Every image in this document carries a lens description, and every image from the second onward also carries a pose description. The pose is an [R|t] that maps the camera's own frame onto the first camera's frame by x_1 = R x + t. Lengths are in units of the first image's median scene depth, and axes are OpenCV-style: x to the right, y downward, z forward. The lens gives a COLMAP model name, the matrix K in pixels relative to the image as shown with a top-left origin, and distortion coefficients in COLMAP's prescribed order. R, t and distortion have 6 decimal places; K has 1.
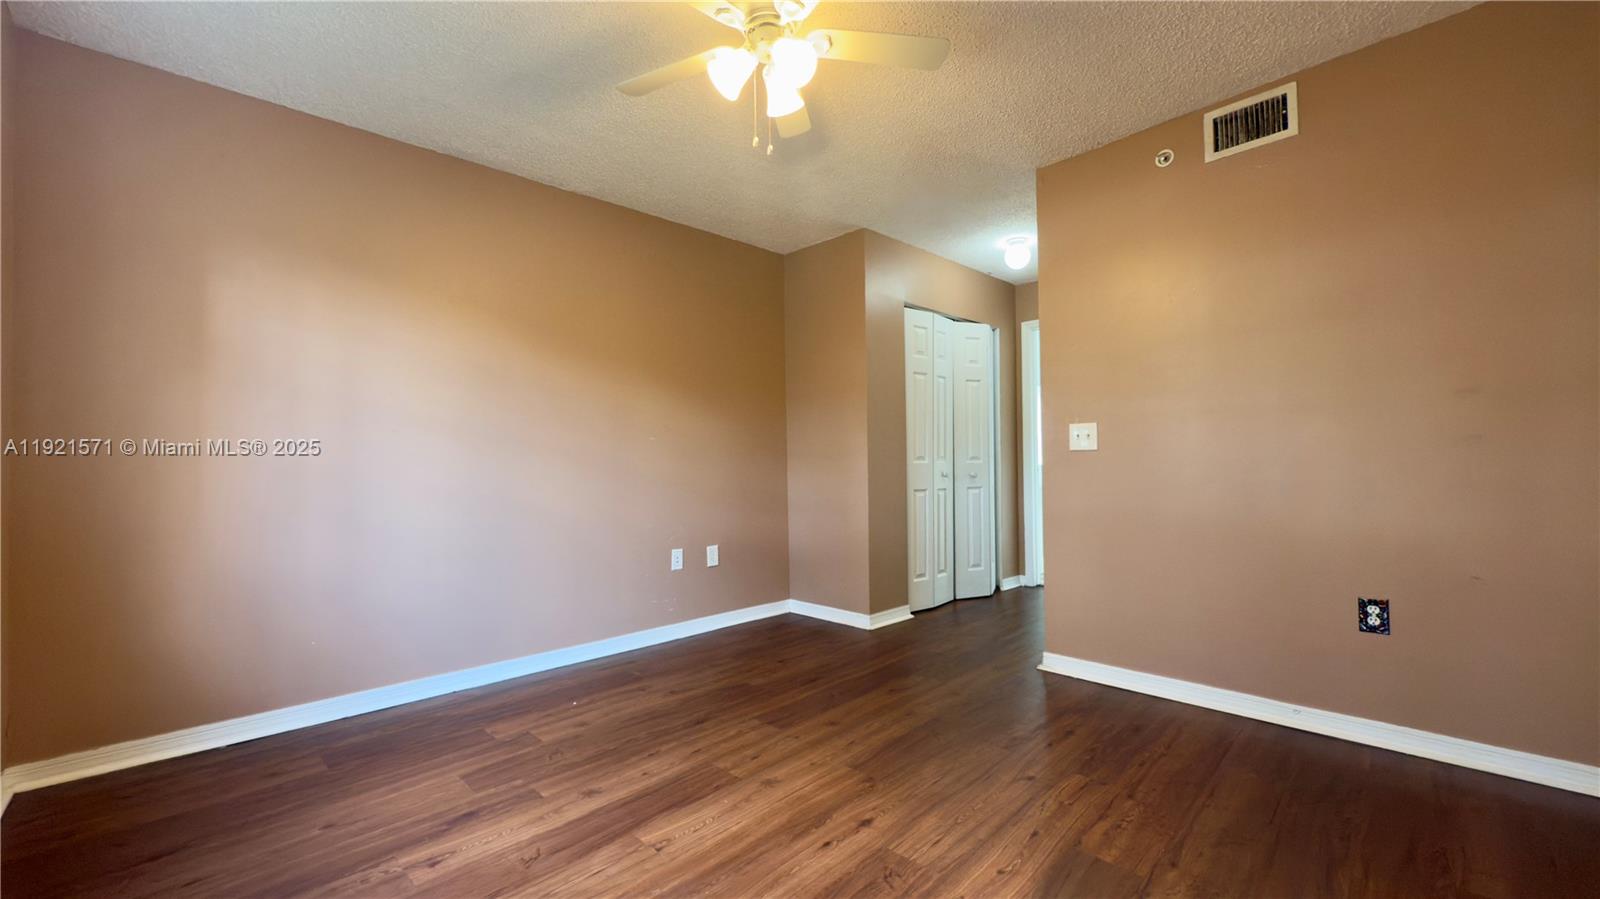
lens RADIAL K [[640.6, 0, 796.4], [0, 640.6, 451.4], [0, 0, 1]] dist [0.000908, 0.000300]
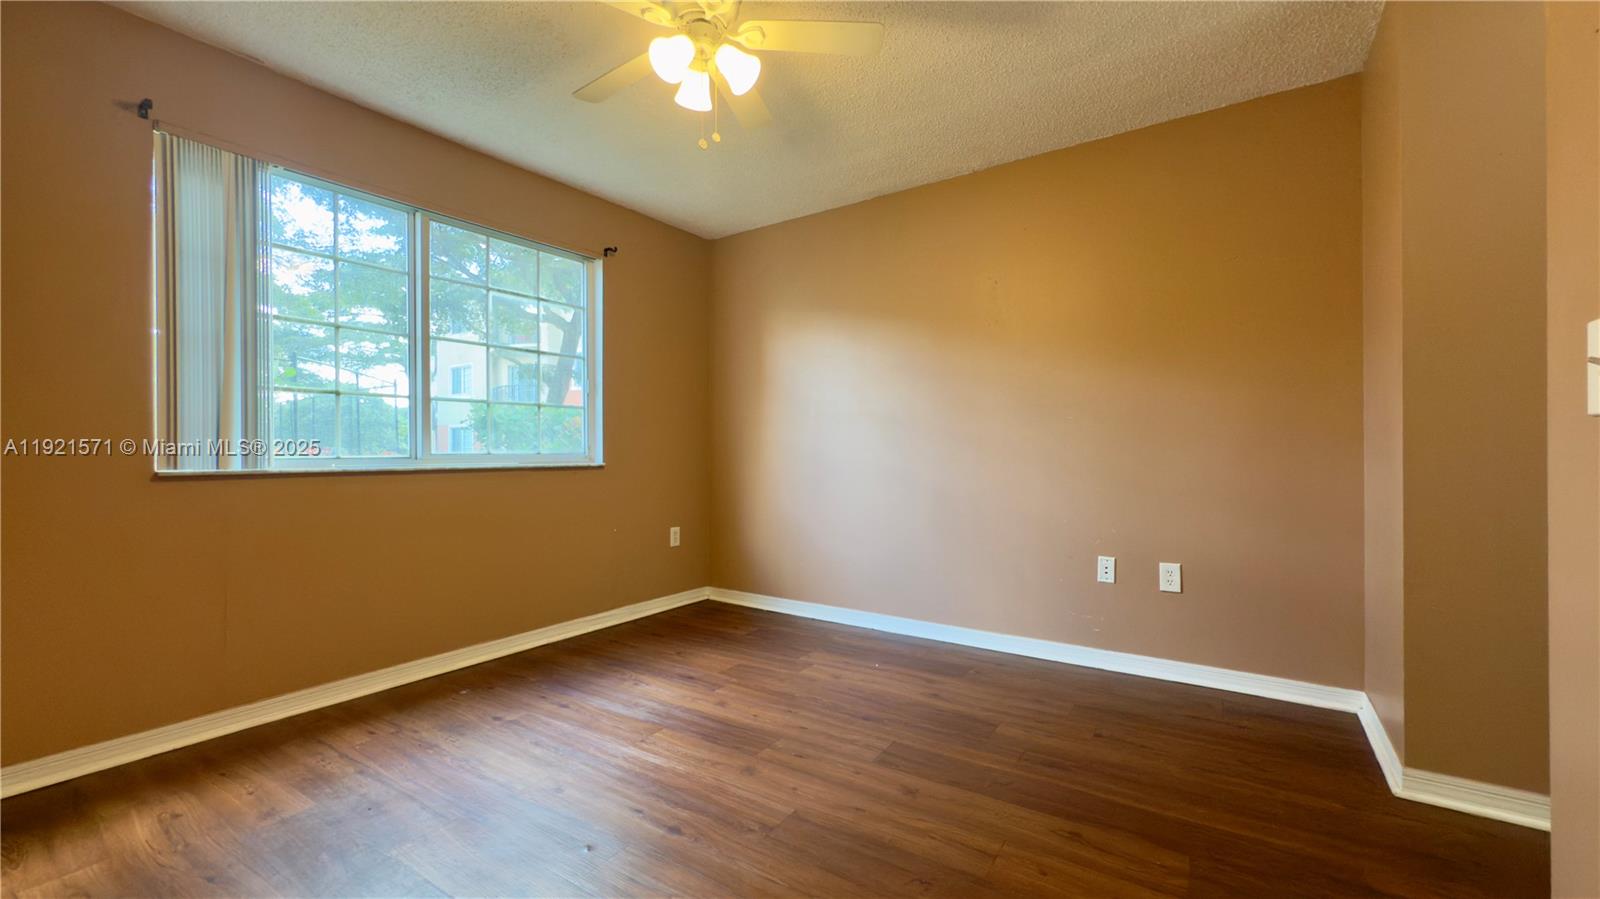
lens RADIAL K [[640.6, 0, 796.4], [0, 640.6, 451.4], [0, 0, 1]] dist [0.000908, 0.000300]
pose [[0.190517, 0.015779, -0.981557, 0.827697], [0.020703, 0.999584, 0.020087, 0.000548], [0.981466, -0.024148, 0.190111, 0.781596]]
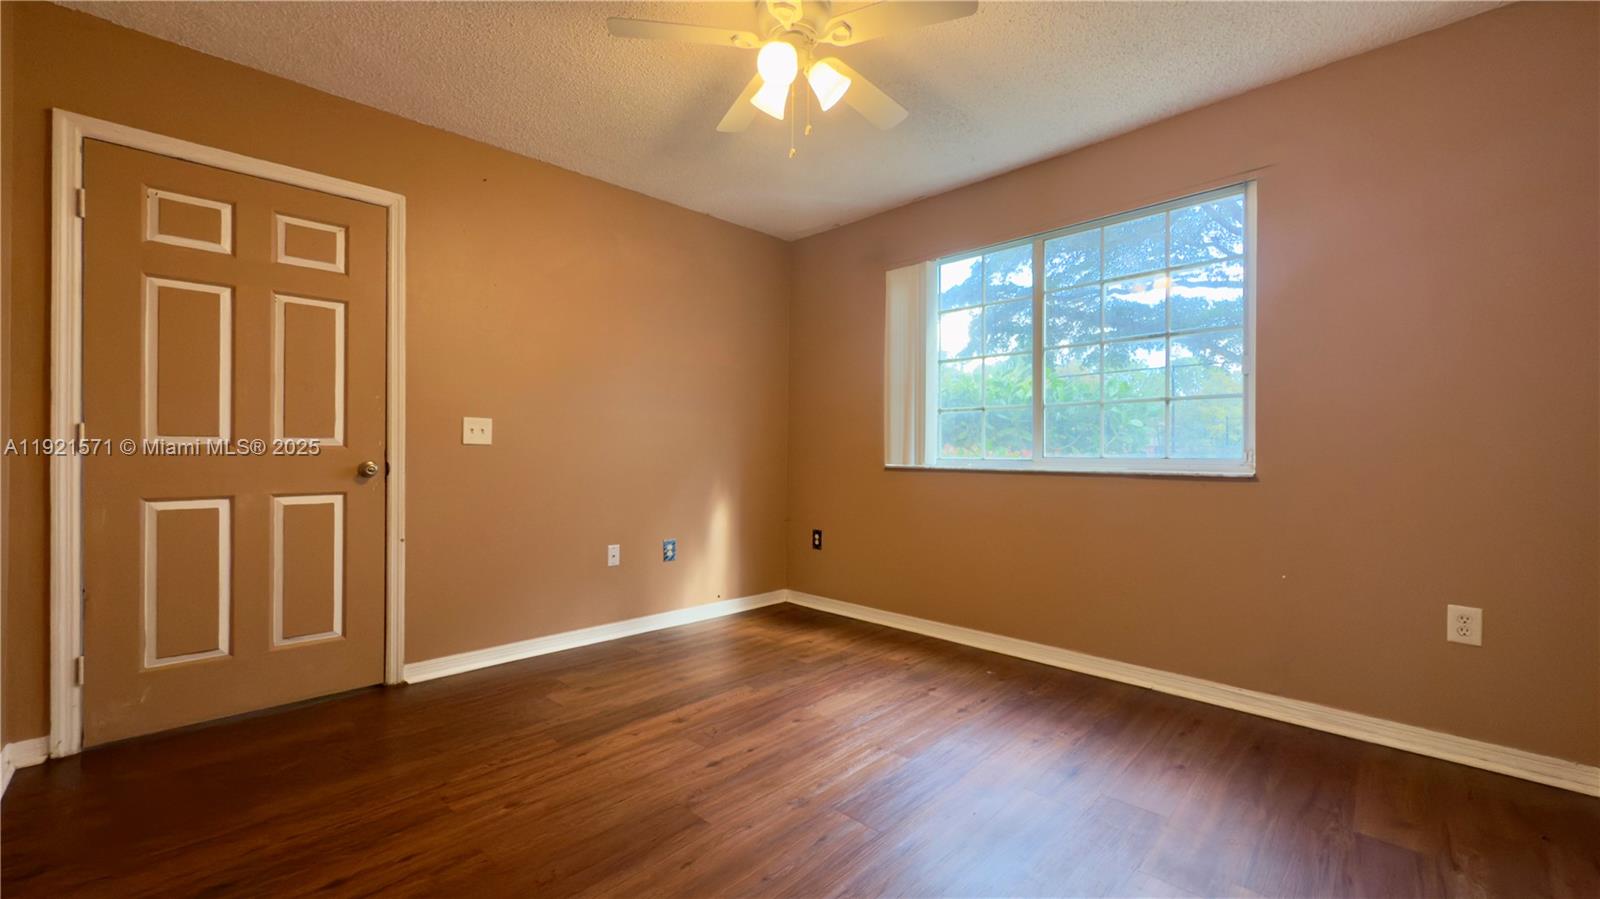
lens RADIAL K [[637.0, 0, 802.6], [0, 637.0, 456.0], [0, 0, 1]] dist [-0.001262, 0.000068]
pose [[-0.999801, 0.009384, -0.017580, -0.029455], [0.009681, 0.999811, -0.016876, 0.031928], [0.017418, -0.017043, -0.999703, 1.677005]]
